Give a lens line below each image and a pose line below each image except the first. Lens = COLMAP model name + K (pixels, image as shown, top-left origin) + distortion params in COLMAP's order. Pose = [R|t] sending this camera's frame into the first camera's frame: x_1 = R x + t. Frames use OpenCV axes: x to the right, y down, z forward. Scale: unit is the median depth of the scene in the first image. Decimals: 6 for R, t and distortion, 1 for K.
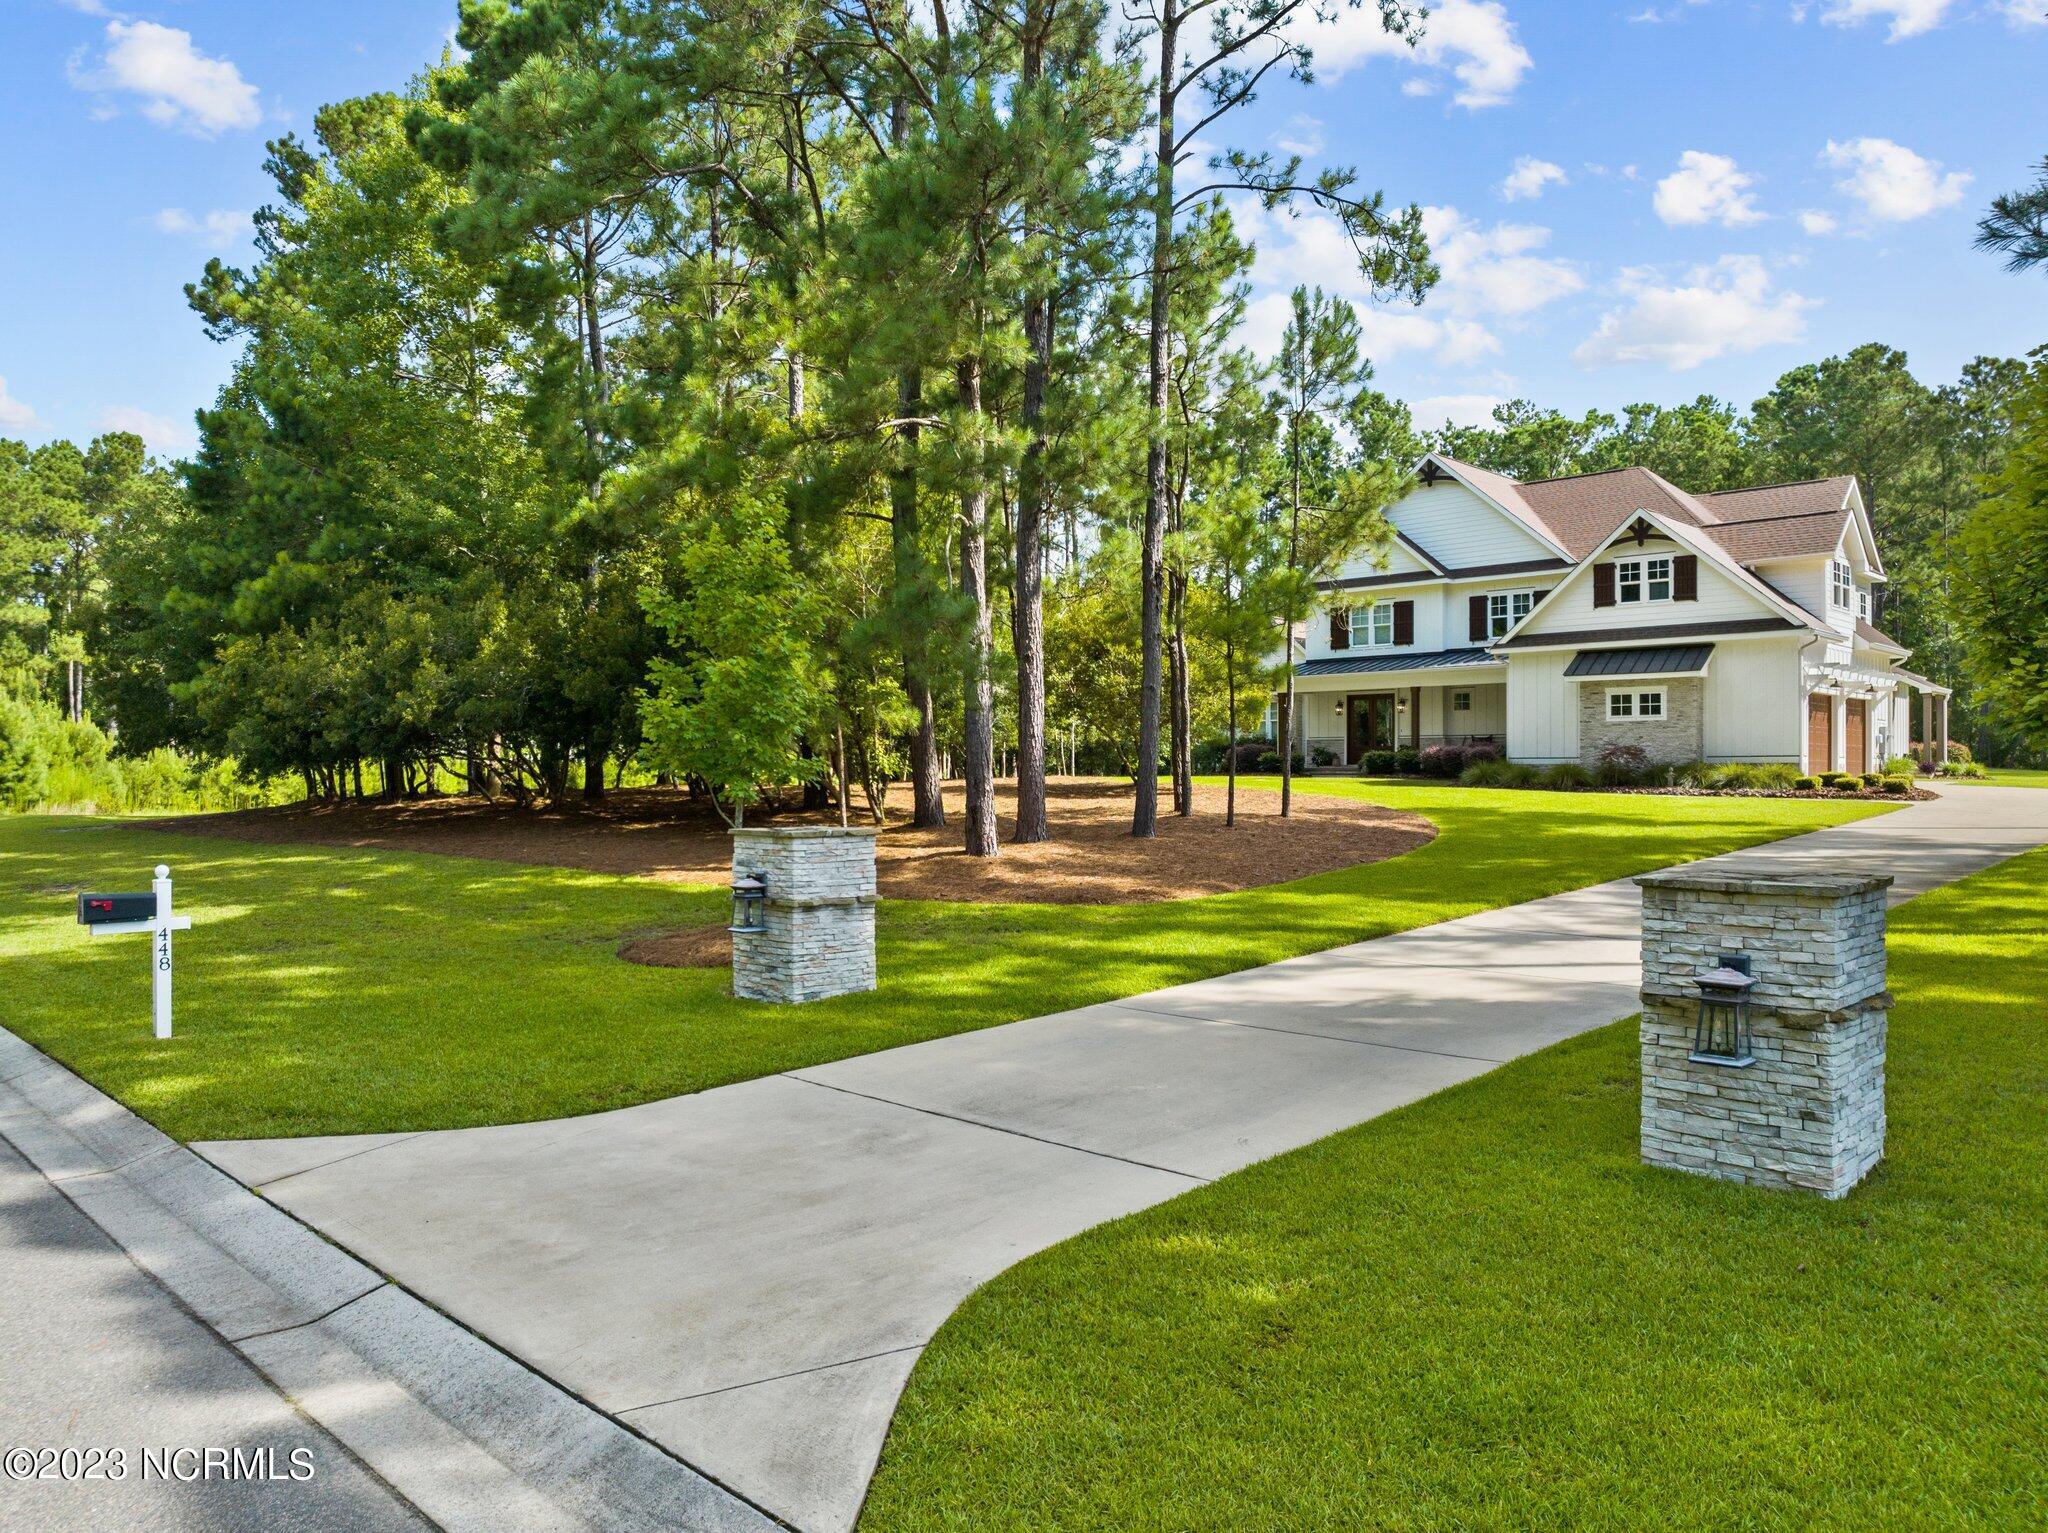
lens RADIAL K [[1433.9, 0, 1034.3], [0, 1433.9, 768.8], [0, 0, 1]] dist [-0.033878, -0.007982]
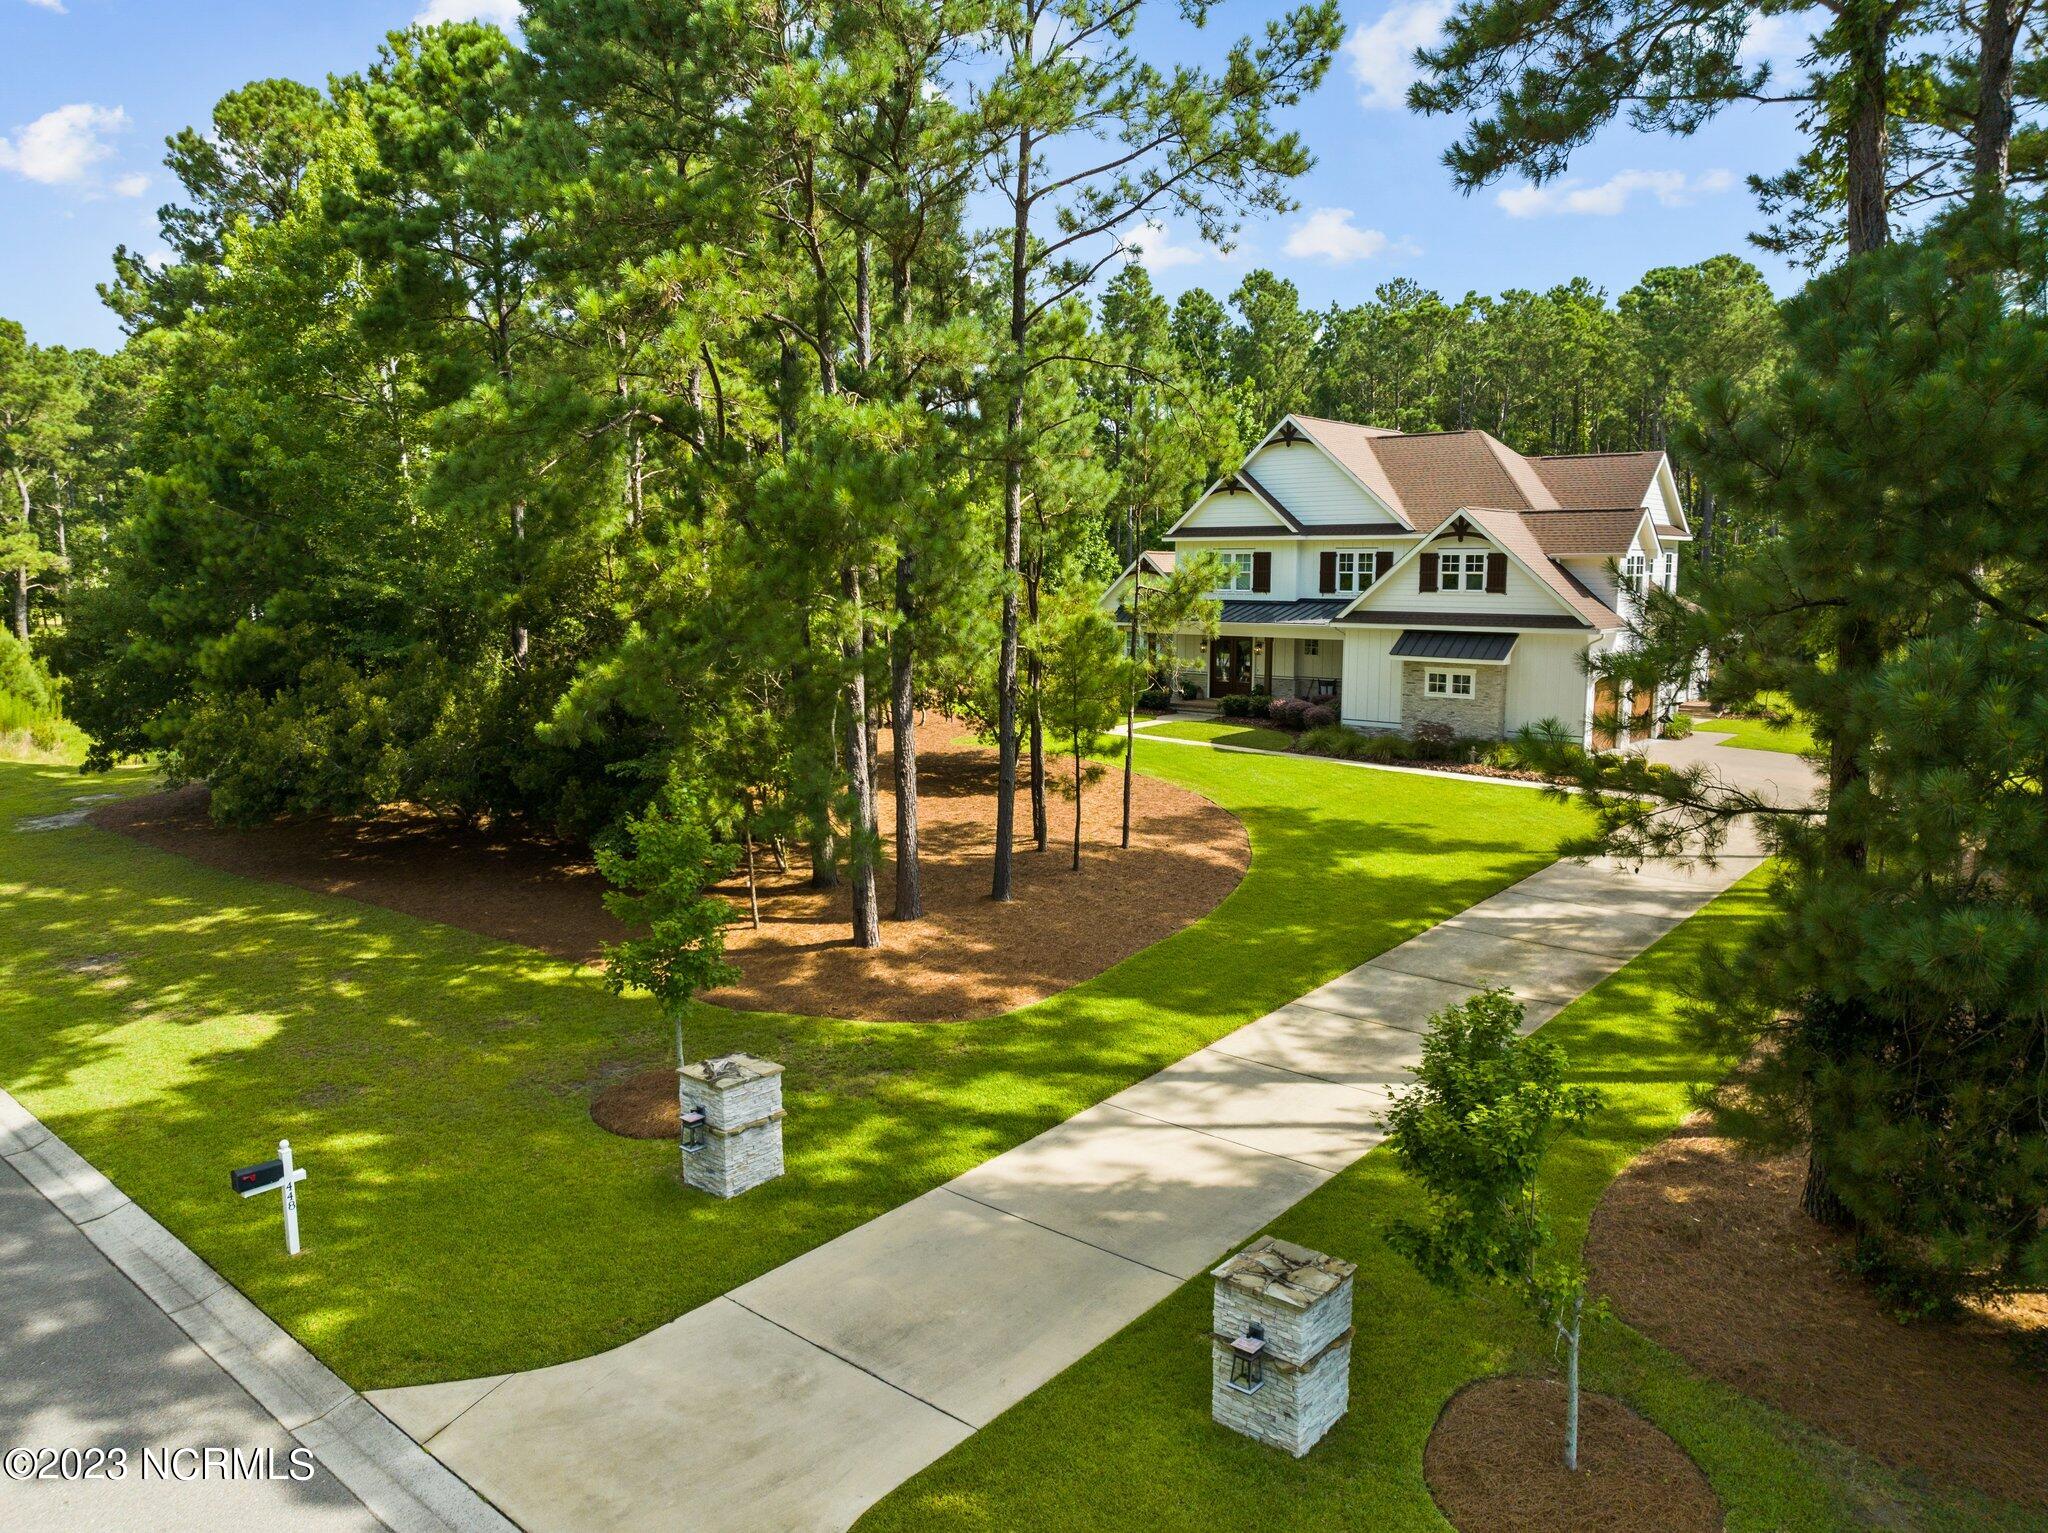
lens RADIAL K [[1430.5, 0, 1032.9], [0, 1430.5, 767.7], [0, 0, 1]] dist [-0.042349, 0.010747]
pose [[0.997947, -0.008173, 0.063518, 0.016129], [-0.001057, 0.989585, 0.143945, -0.142412], [-0.064033, -0.143717, 0.987545, -0.115449]]
